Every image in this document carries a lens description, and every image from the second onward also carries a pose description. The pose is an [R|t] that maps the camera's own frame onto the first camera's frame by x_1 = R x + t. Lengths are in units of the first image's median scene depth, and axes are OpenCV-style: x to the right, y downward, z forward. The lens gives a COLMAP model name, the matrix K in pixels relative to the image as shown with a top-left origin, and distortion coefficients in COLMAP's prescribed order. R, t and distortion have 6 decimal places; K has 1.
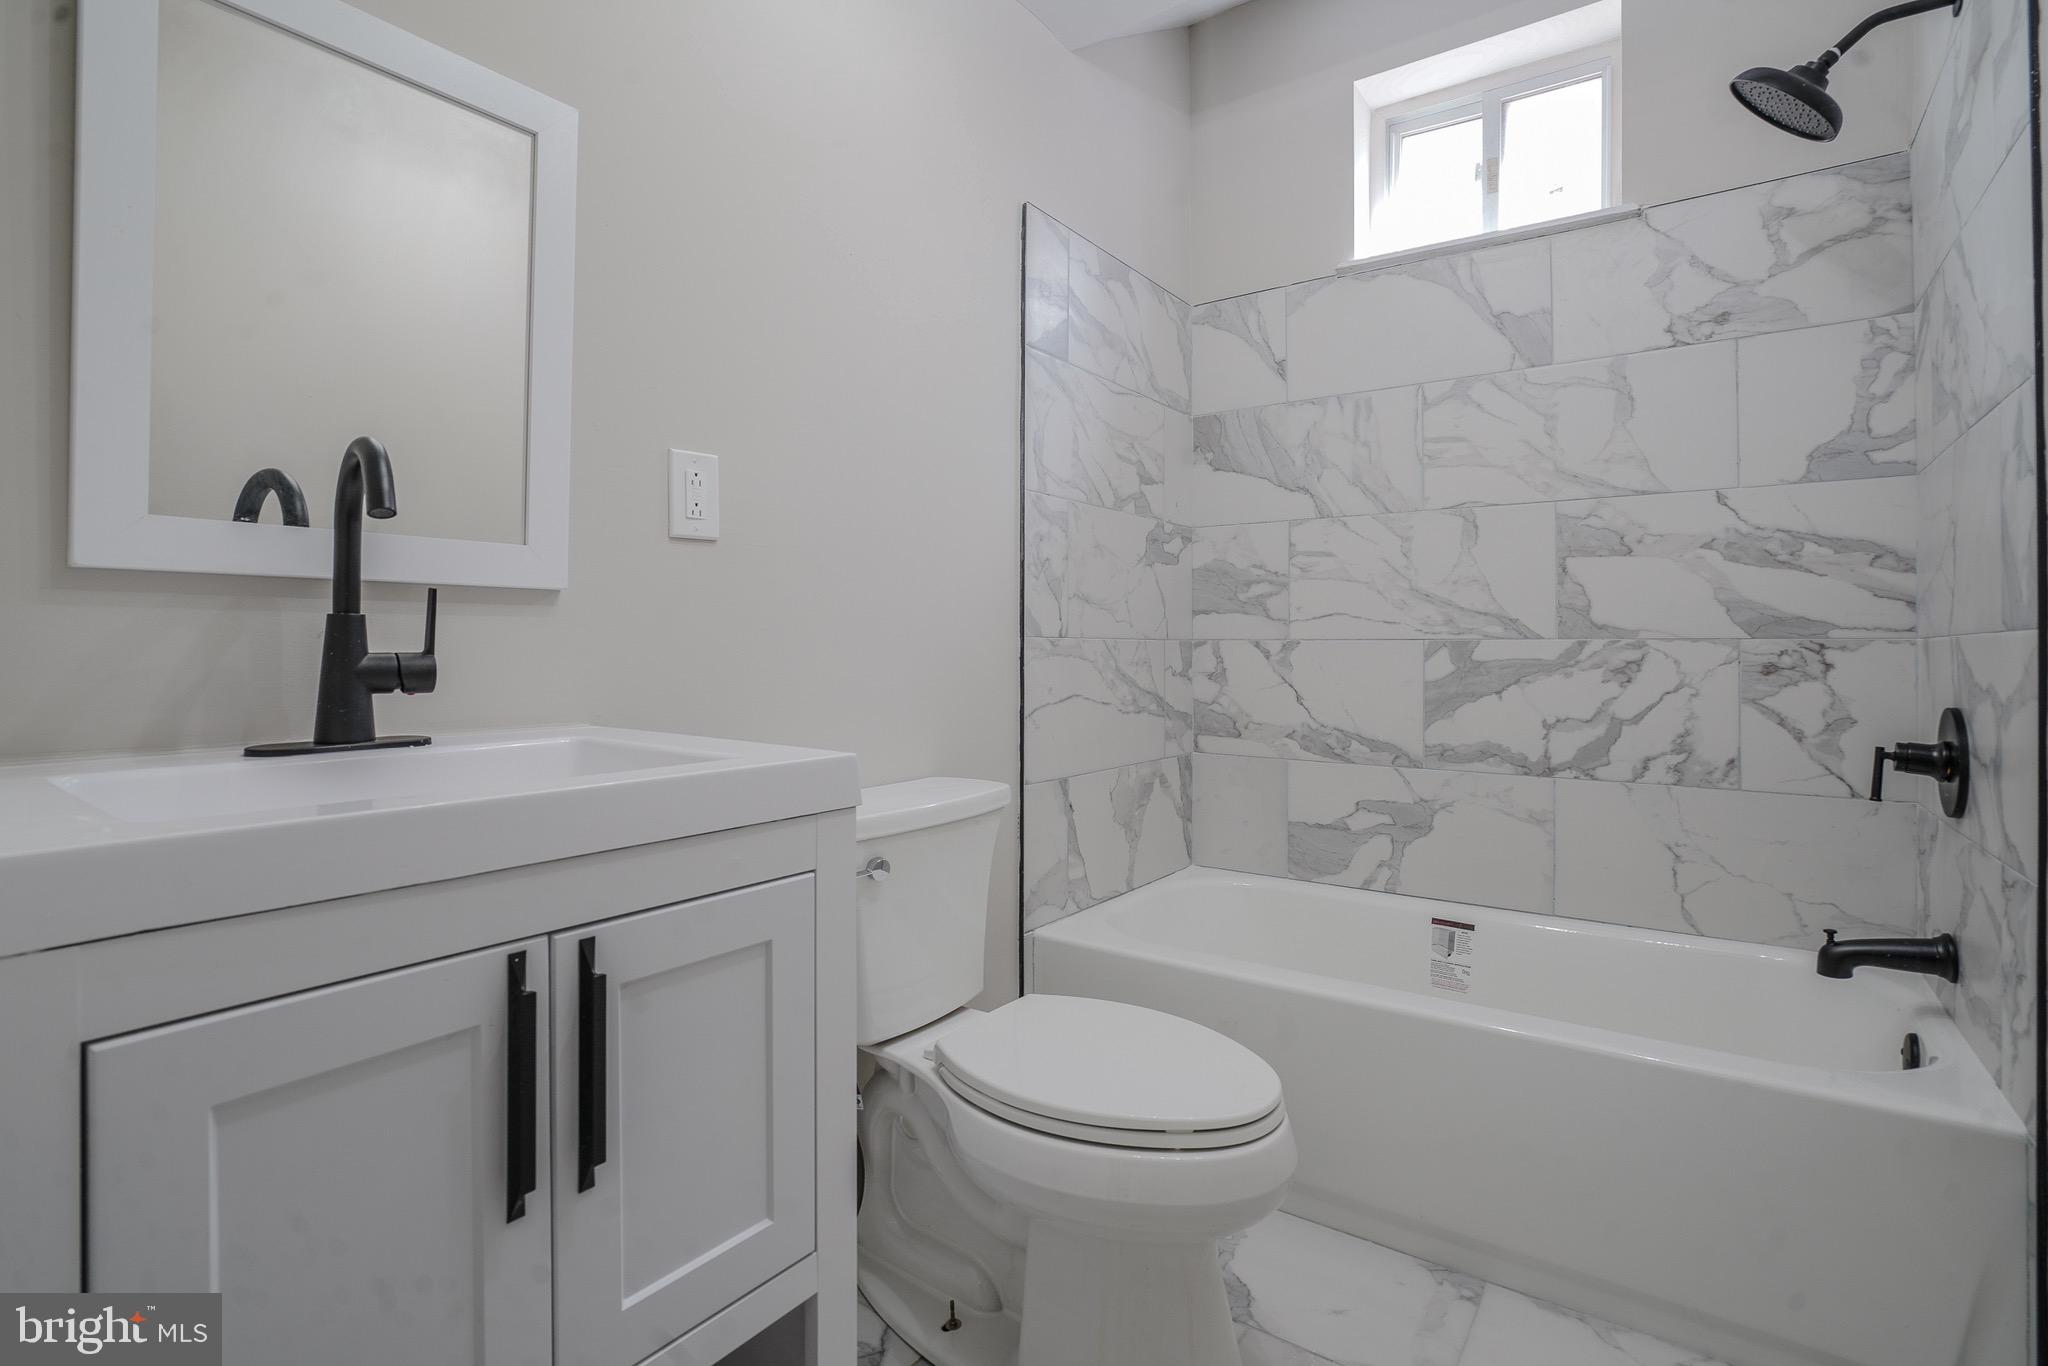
lens RADIAL K [[976.5, 0, 995.9], [0, 976.5, 629.3], [0, 0, 1]] dist [-0.061916, 0.029955]
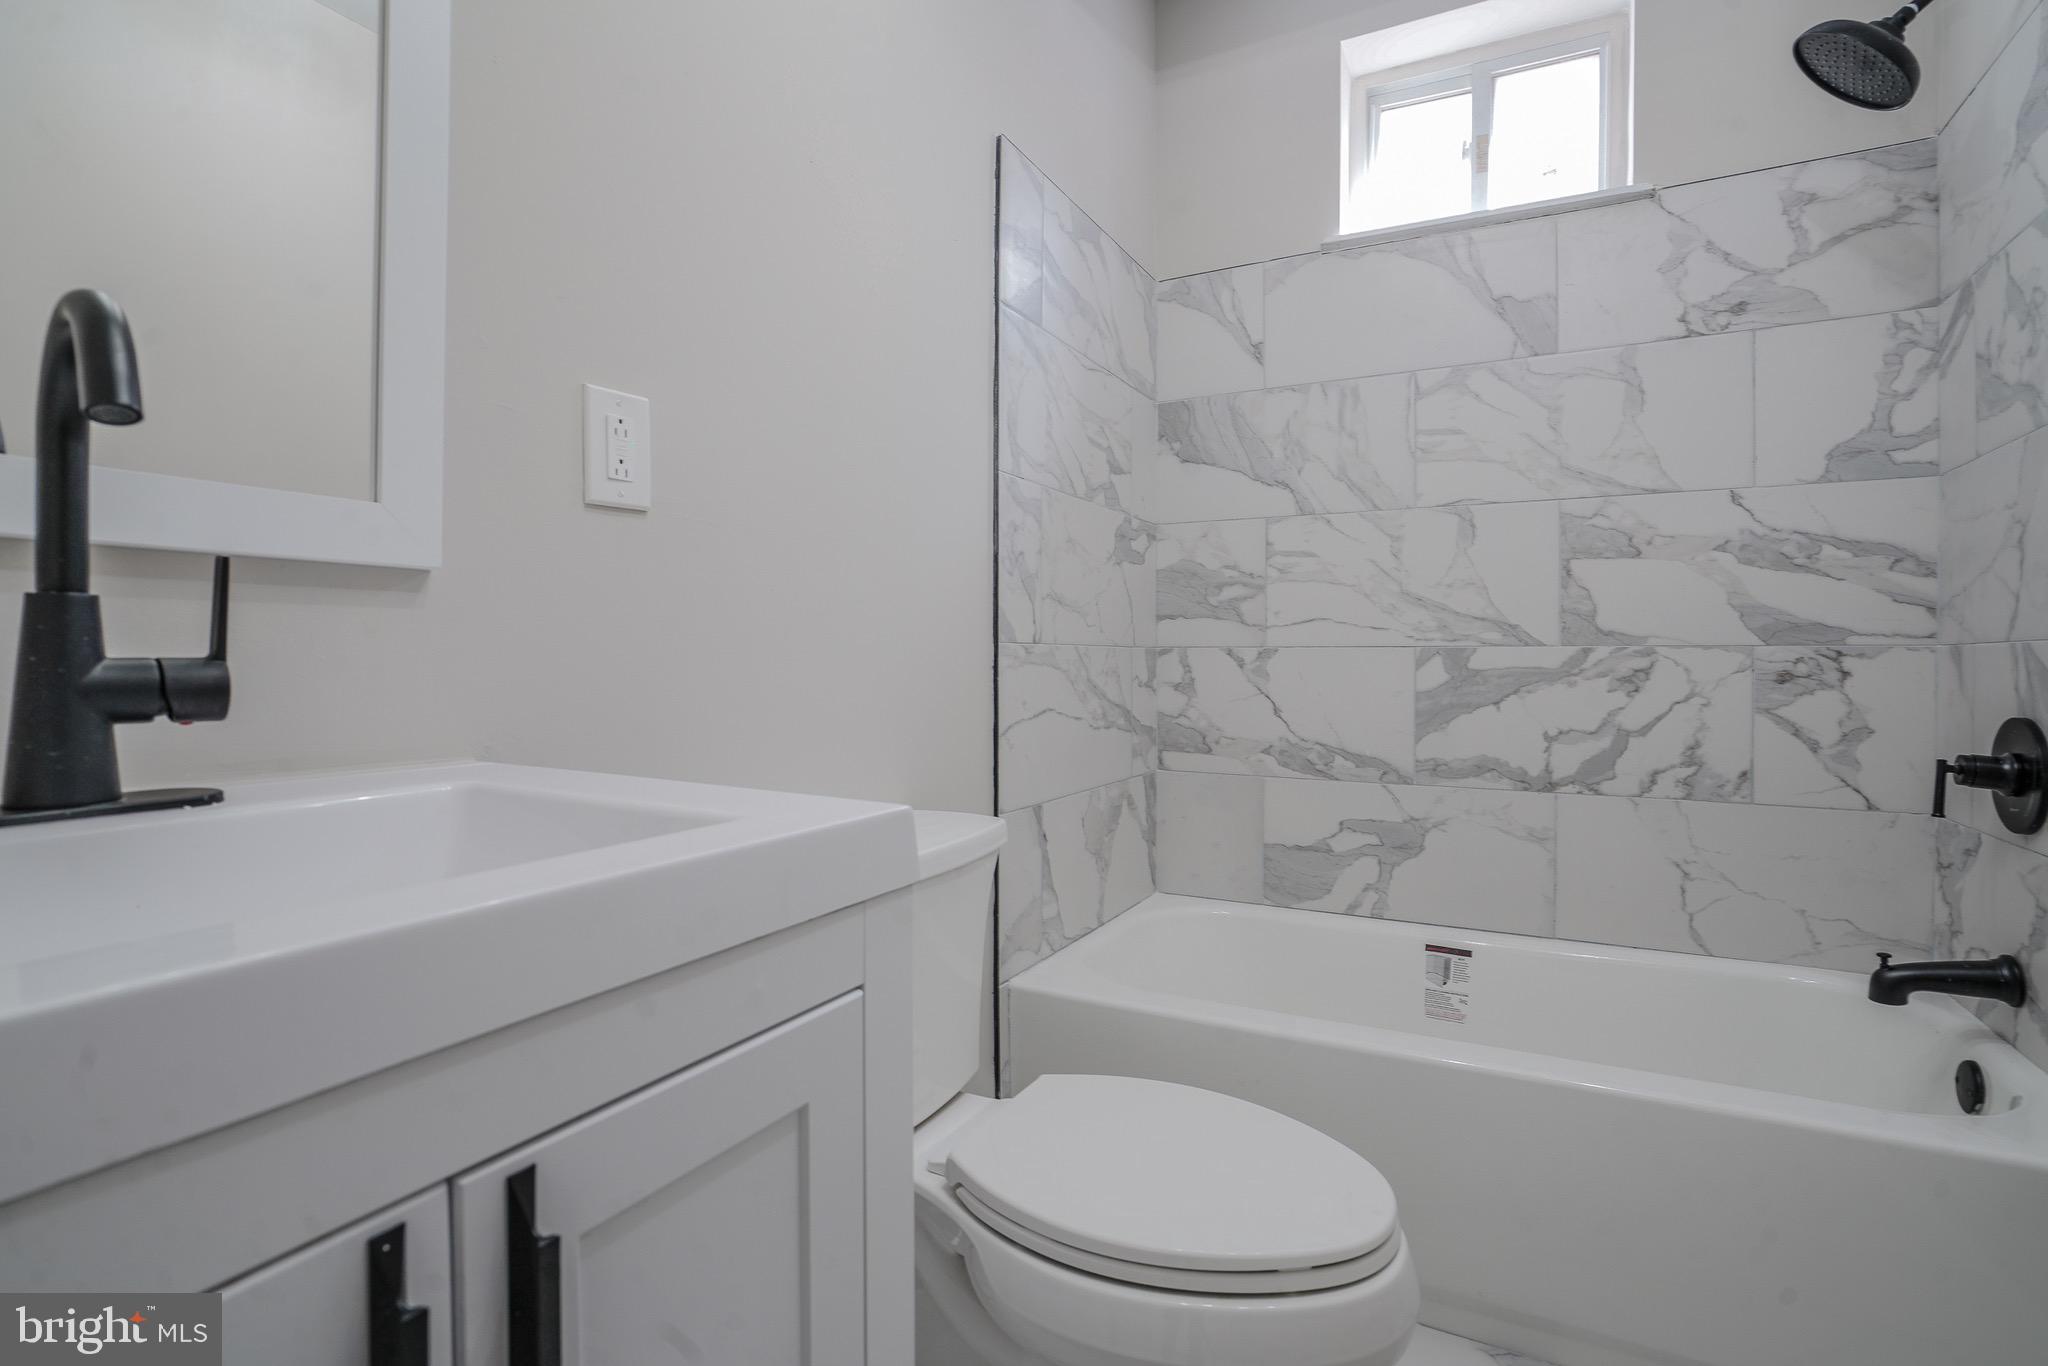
lens RADIAL K [[952.9, 0, 1005.2], [0, 952.9, 660.0], [0, 0, 1]] dist [-0.056684, 0.023012]
pose [[0.989100, -0.000833, 0.147240, -0.098938], [-0.002115, 0.999800, 0.019863, 0.007399], [-0.147227, -0.019958, 0.988901, 0.189634]]
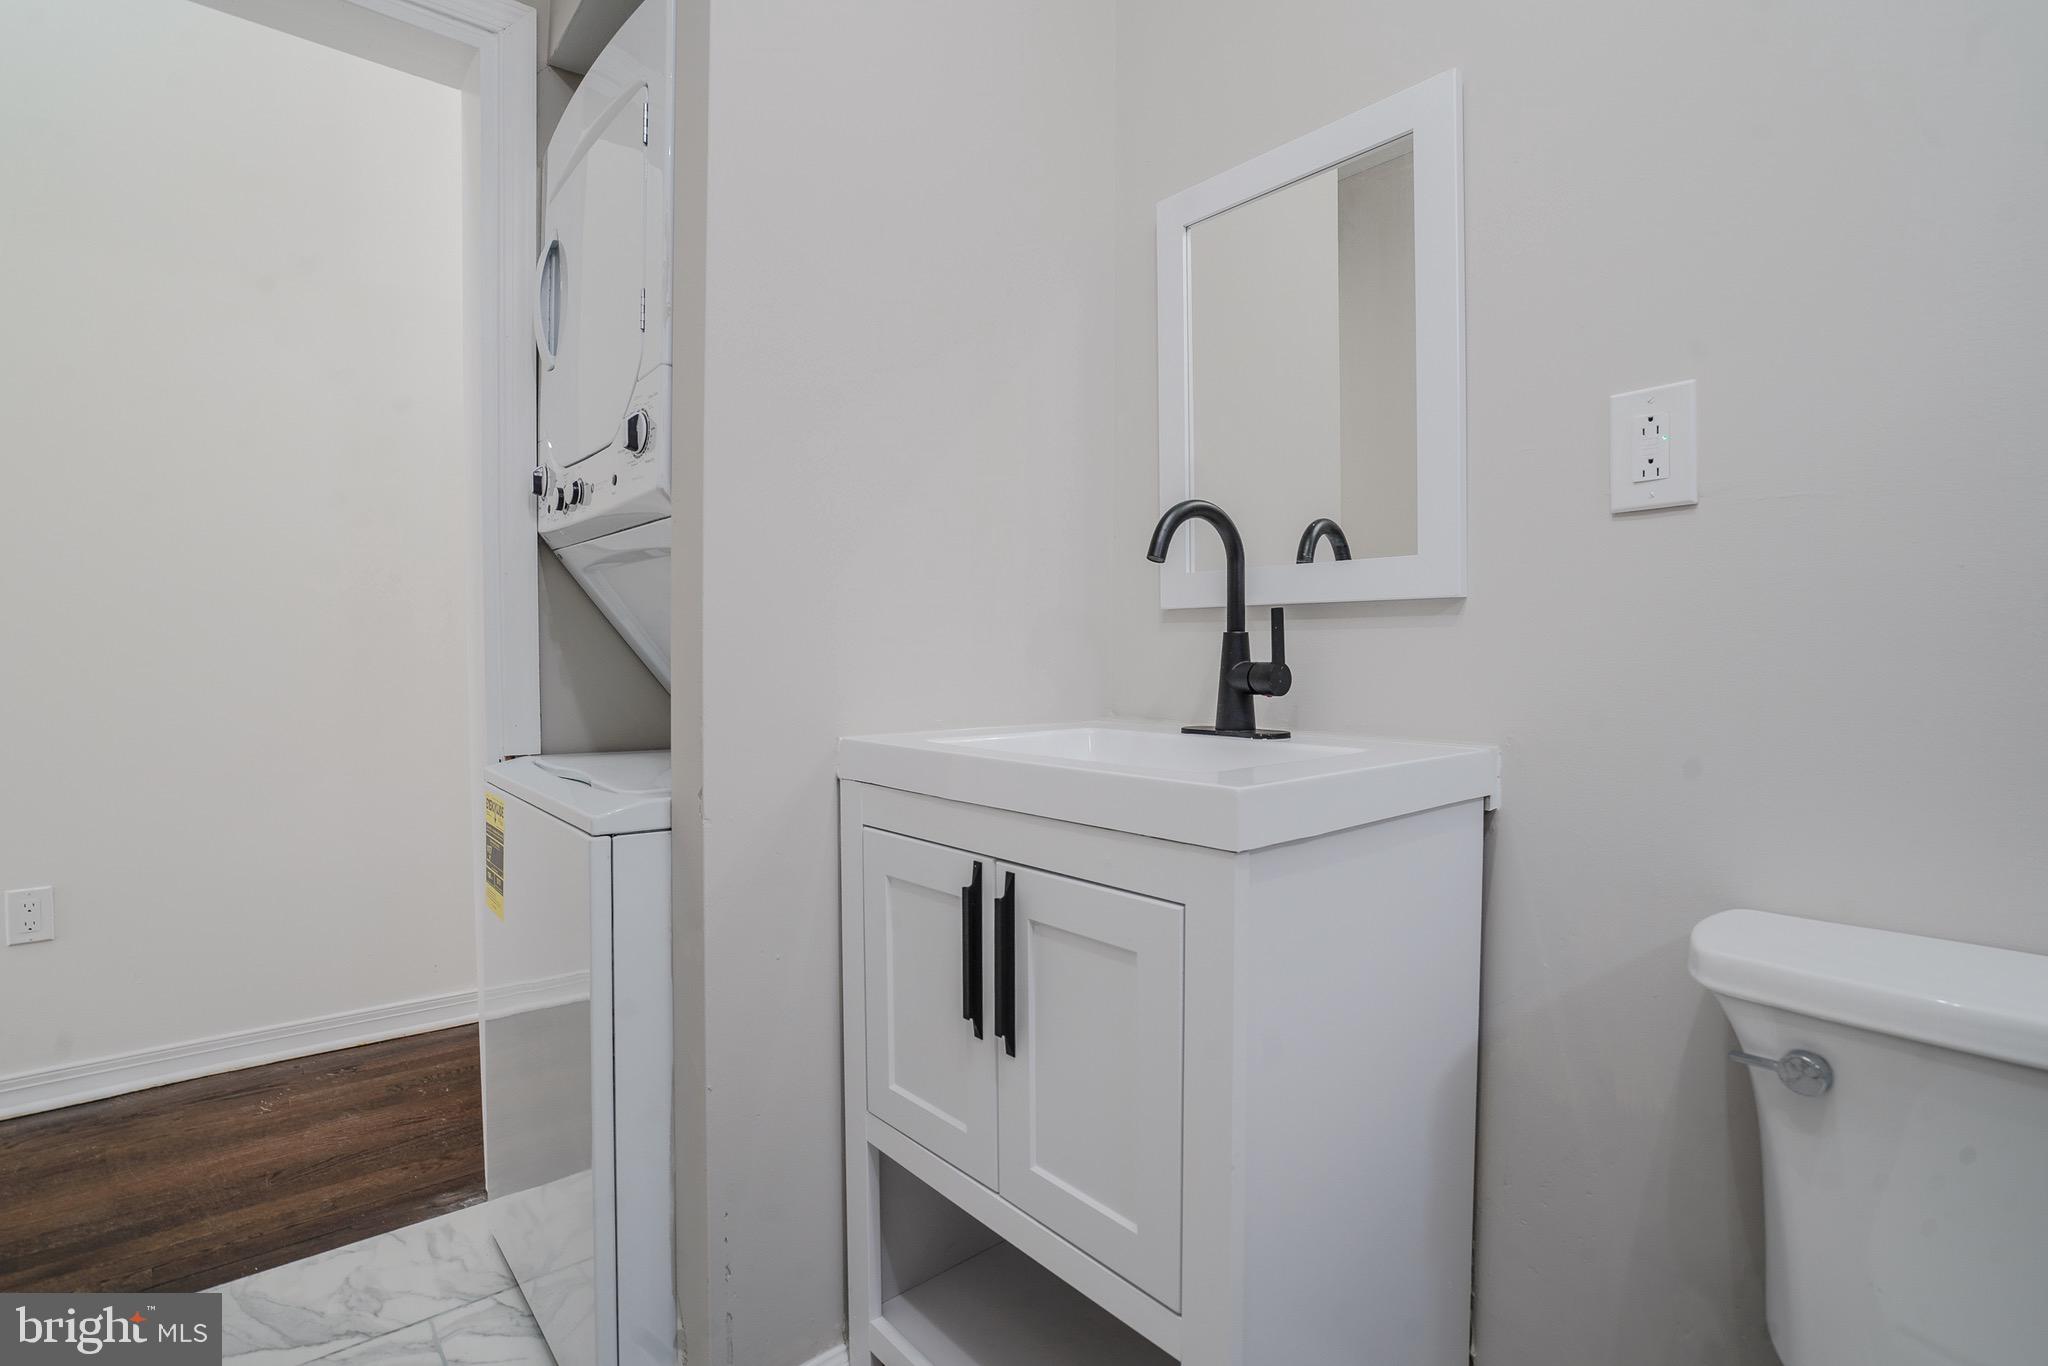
lens RADIAL K [[971.7, 0, 1006.1], [0, 971.7, 676.7], [0, 0, 1]] dist [-0.061139, 0.025670]
pose [[-0.213507, 0.020536, -0.976726, 0.381505], [0.012349, 0.999756, 0.018321, 0.009460], [0.976864, -0.008150, -0.213708, 0.547206]]
